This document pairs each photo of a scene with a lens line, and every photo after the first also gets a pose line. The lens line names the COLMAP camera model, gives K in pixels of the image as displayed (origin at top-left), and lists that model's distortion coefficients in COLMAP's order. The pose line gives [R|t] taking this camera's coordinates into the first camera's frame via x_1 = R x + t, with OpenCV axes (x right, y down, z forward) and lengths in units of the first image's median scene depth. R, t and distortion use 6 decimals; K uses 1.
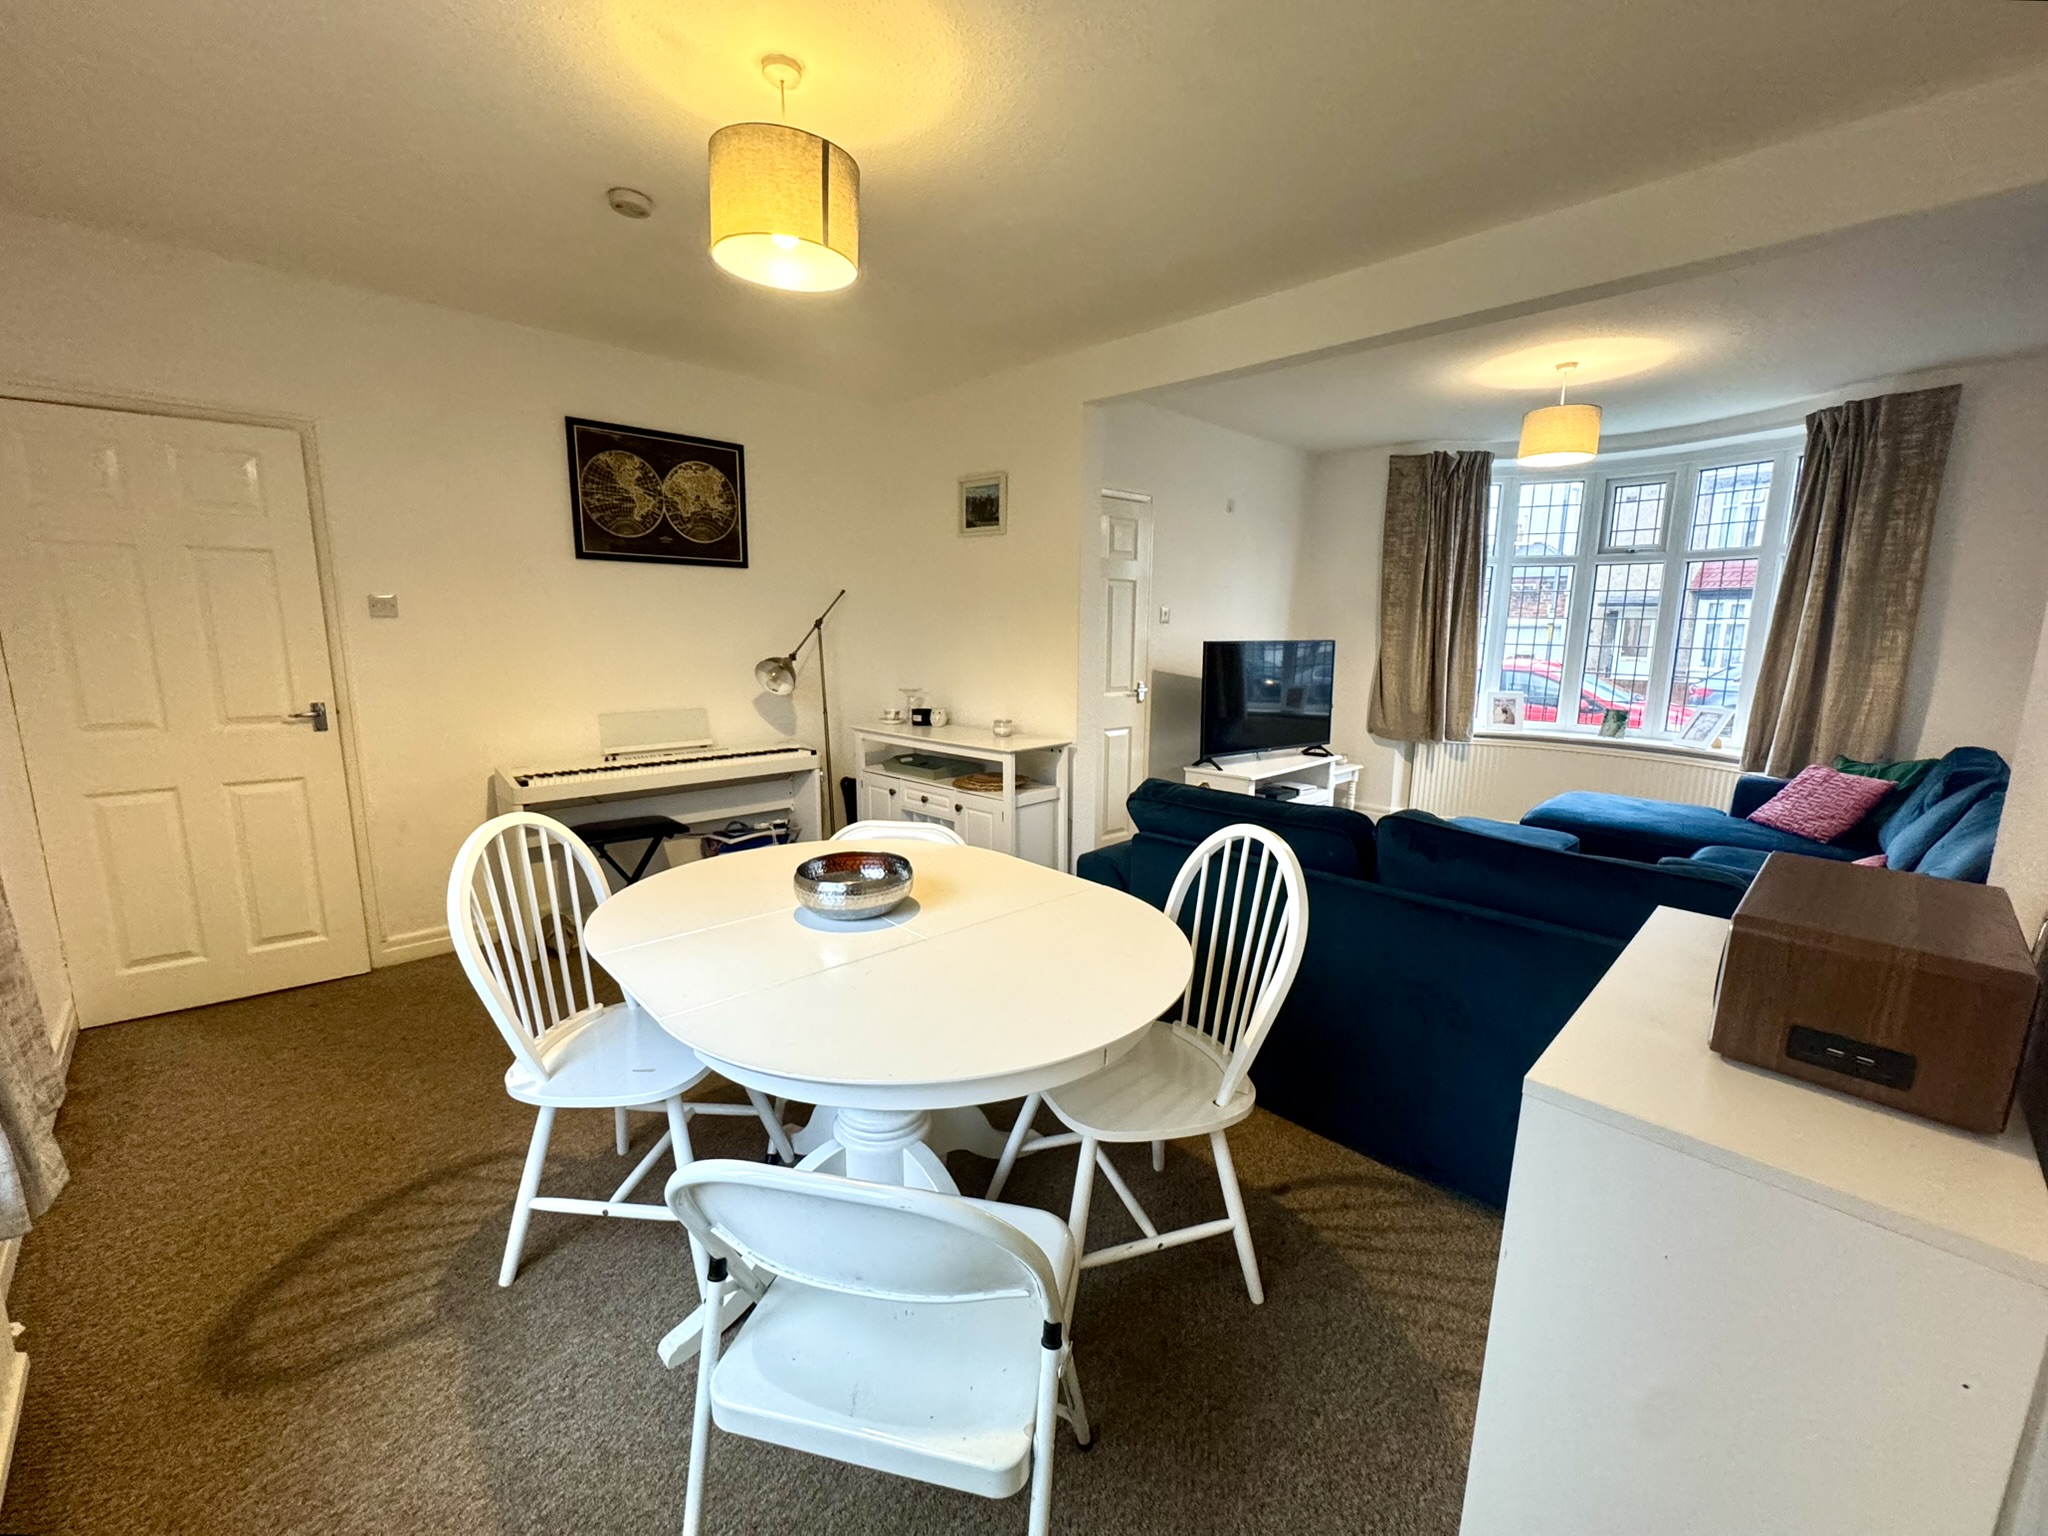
lens RADIAL K [[841.7, 0, 1021.6], [0, 841.7, 771.0], [0, 0, 1]] dist [-0.009953, 0.000941]
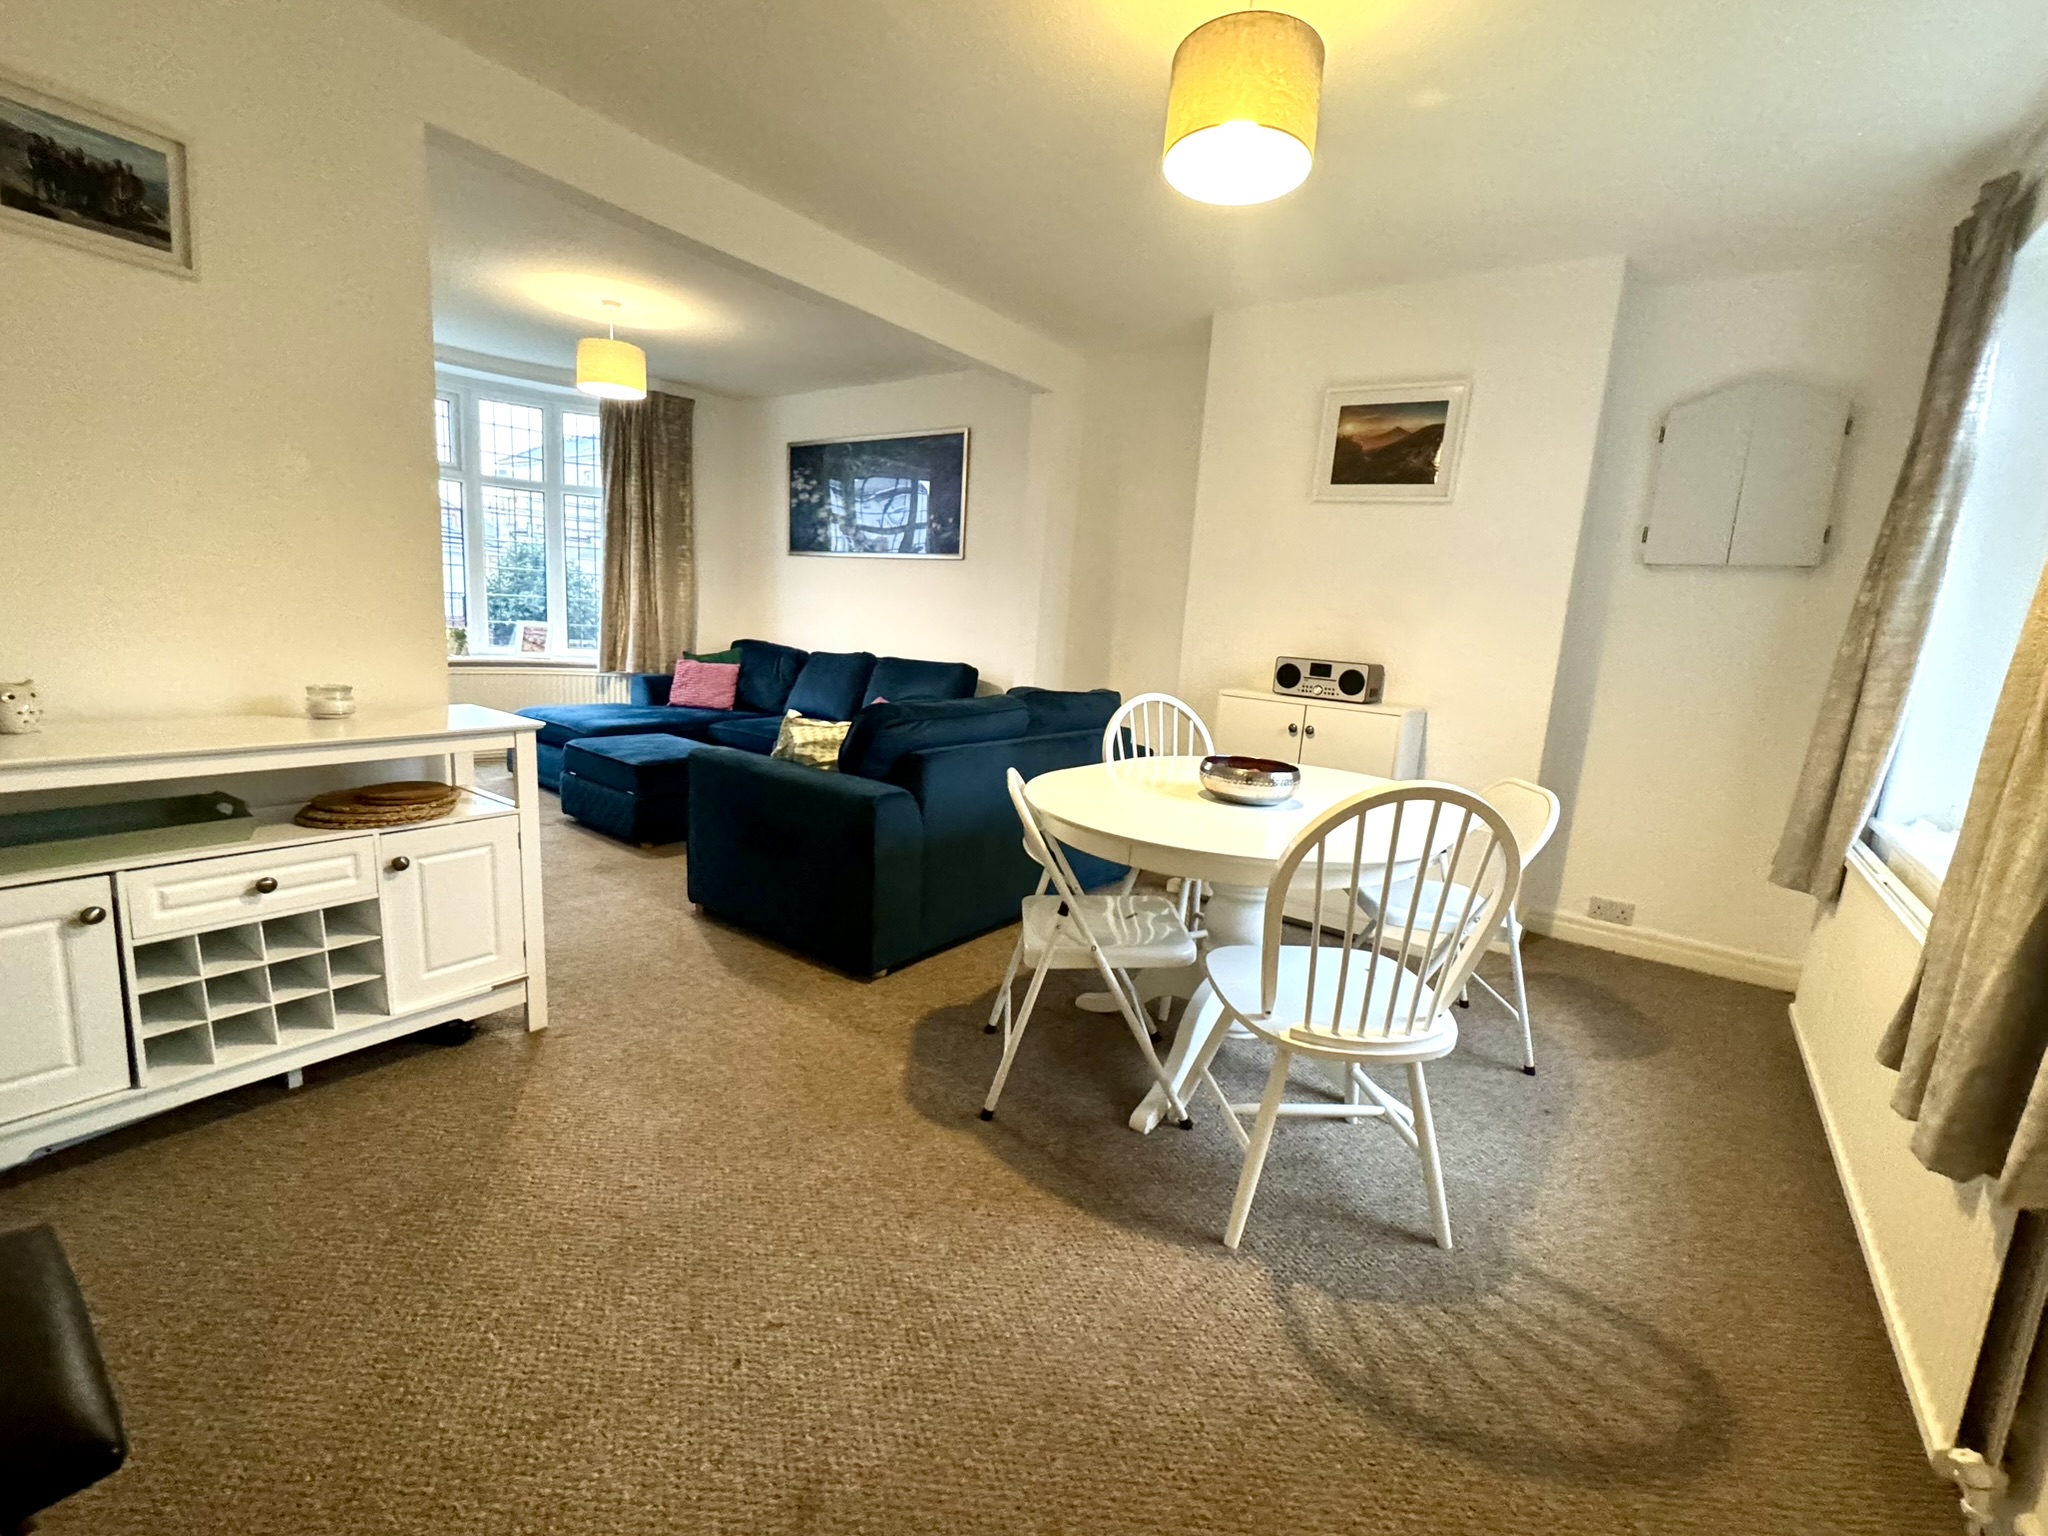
lens RADIAL K [[907.4, 0, 1030.3], [0, 907.4, 771.4], [0, 0, 1]] dist [-0.013022, 0.000342]
pose [[-0.182817, -0.188142, 0.964977, -0.602724], [0.100145, 0.972850, 0.208650, -0.077946], [-0.978033, 0.134783, -0.159012, 0.657211]]
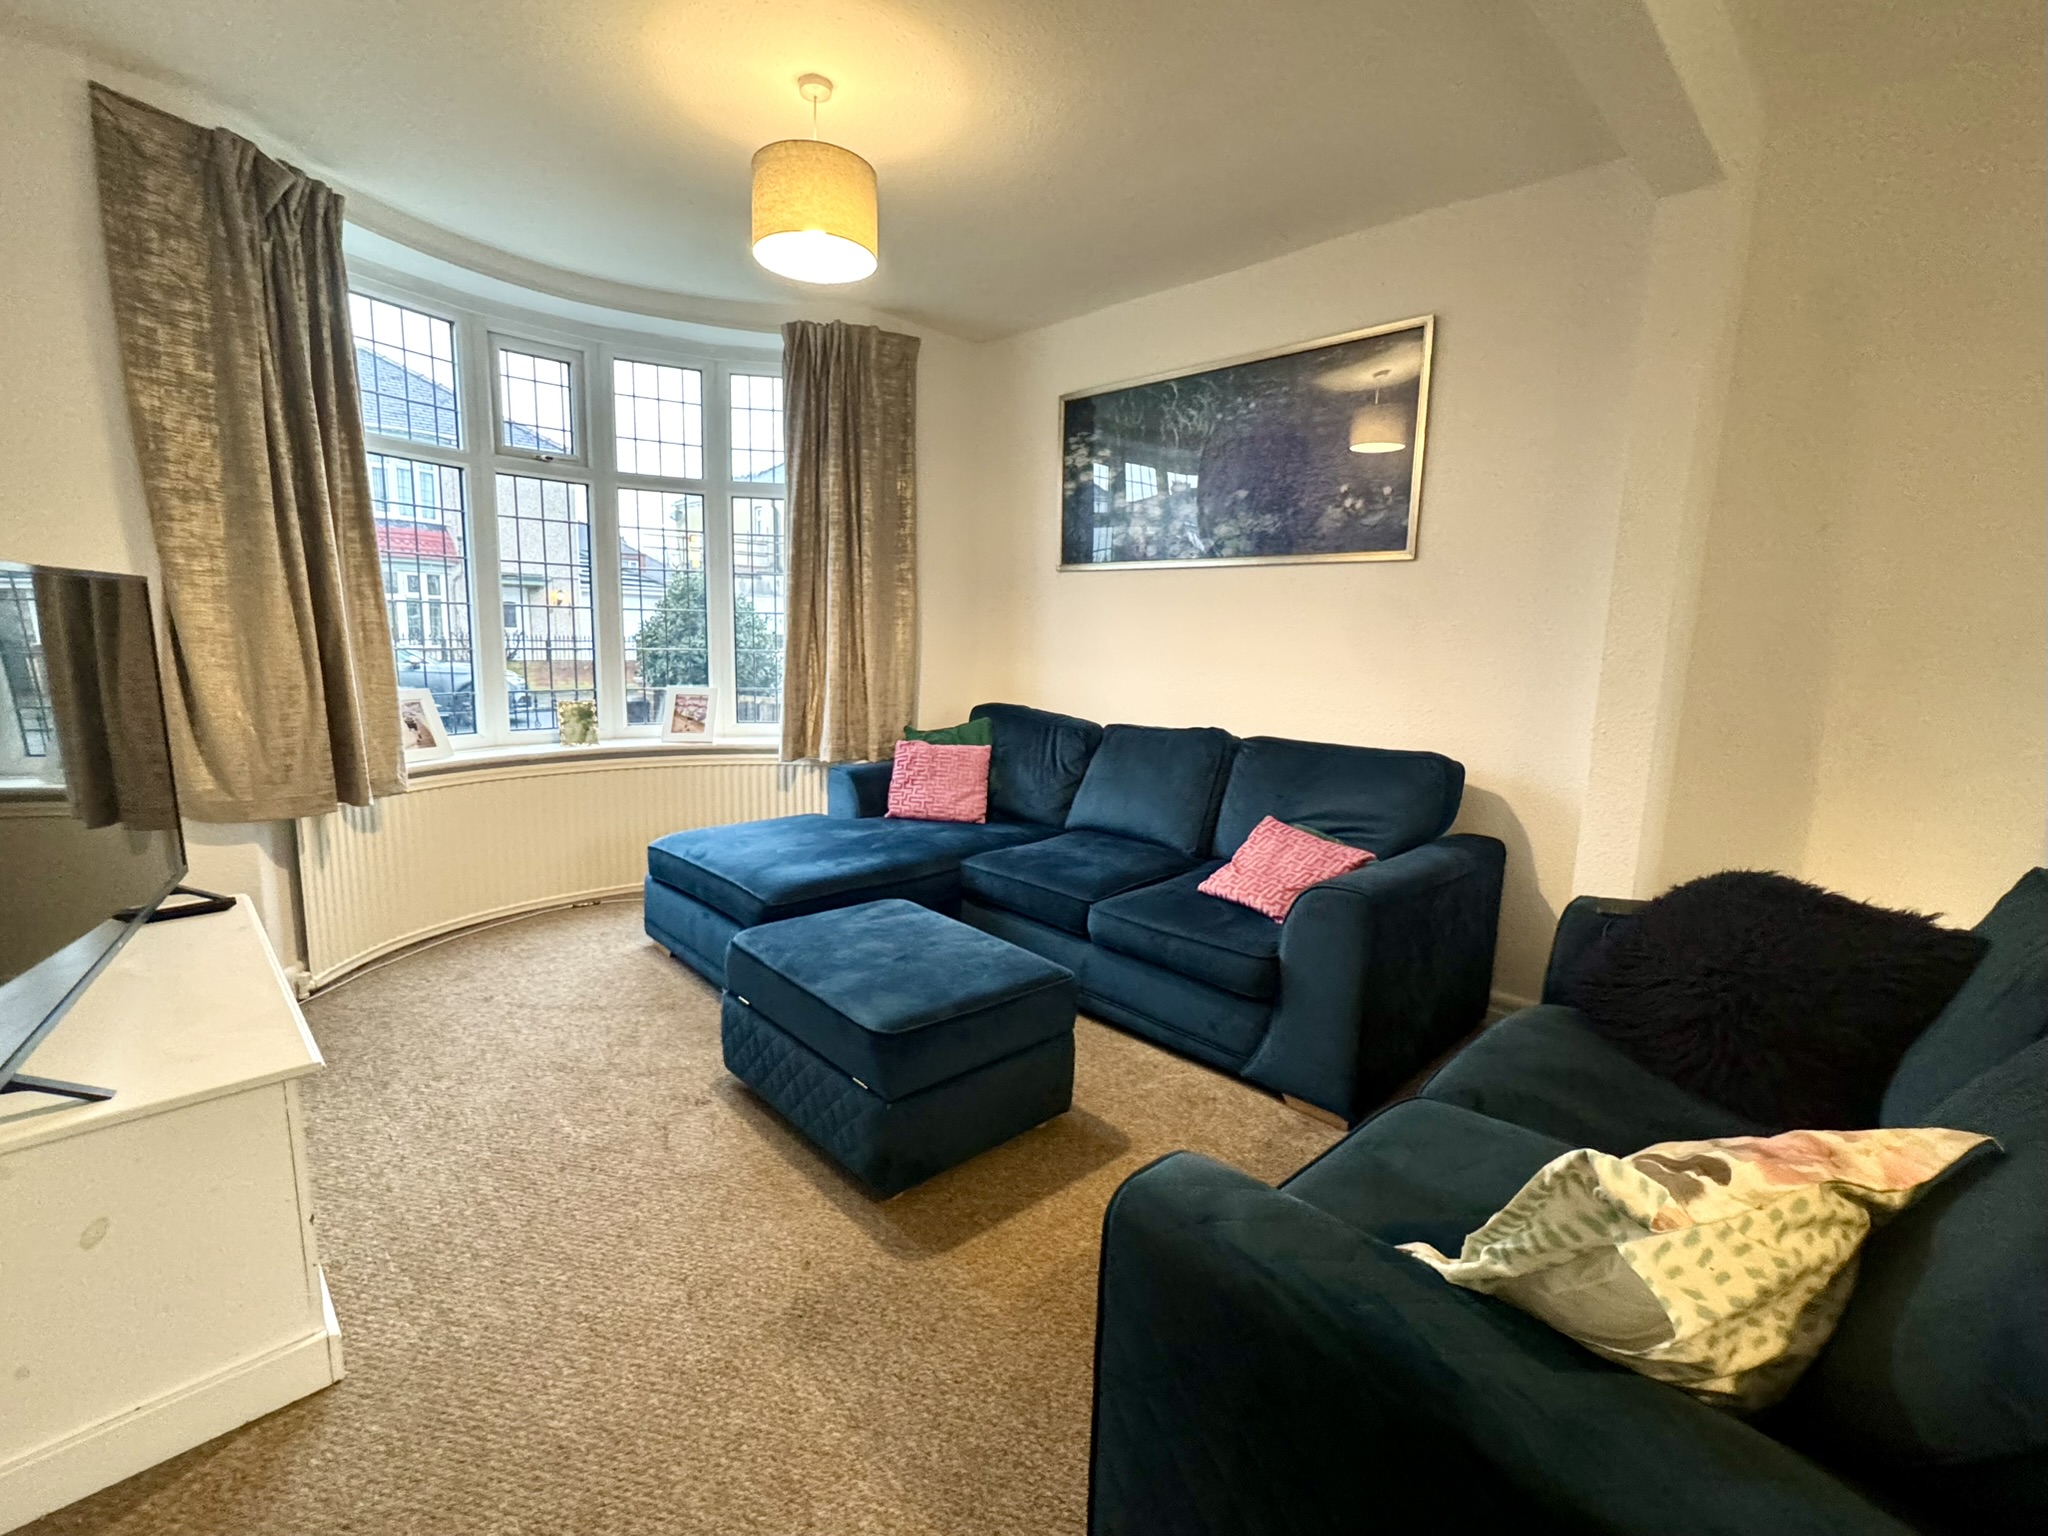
lens RADIAL K [[907.4, 0, 1015.1], [0, 907.4, 767.9], [0, 0, 1]] dist [-0.013022, 0.000342]
pose [[-0.011406, -0.160815, 0.986919, -0.003147], [0.141859, 0.976740, 0.160796, -0.110453], [-0.989821, 0.141837, 0.011673, 0.824848]]
